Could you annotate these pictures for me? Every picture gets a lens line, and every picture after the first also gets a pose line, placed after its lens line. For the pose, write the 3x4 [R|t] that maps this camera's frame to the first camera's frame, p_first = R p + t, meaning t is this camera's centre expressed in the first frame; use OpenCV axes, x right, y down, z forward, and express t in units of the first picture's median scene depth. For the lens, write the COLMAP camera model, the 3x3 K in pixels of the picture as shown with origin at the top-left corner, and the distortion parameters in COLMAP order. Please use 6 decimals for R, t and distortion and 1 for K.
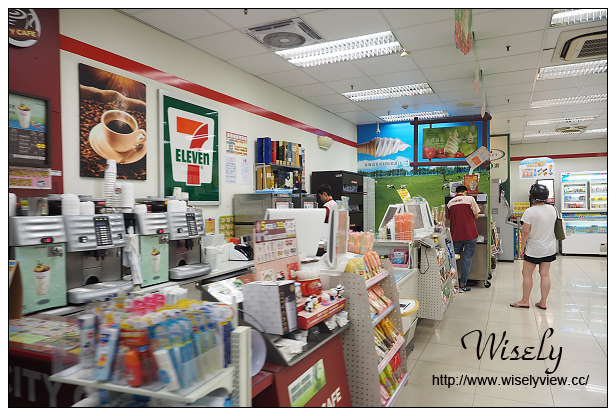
lens RADIAL K [[429.8, 0, 308.0], [0, 429.8, 208.0], [0, 0, 1]] dist [0.004508, 0.003080]
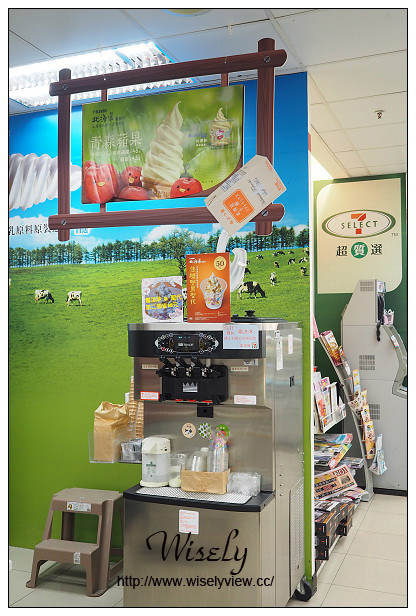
lens RADIAL K [[629.0, 0, 208.0], [0, 629.0, 308.0], [0, 0, 1]] dist [-0.018111, -0.012446]
pose [[0.998667, 0.010371, 0.050561, 0.337411], [-0.008249, 0.999084, -0.041995, -0.022648], [-0.050950, 0.041522, 0.997838, 0.560418]]
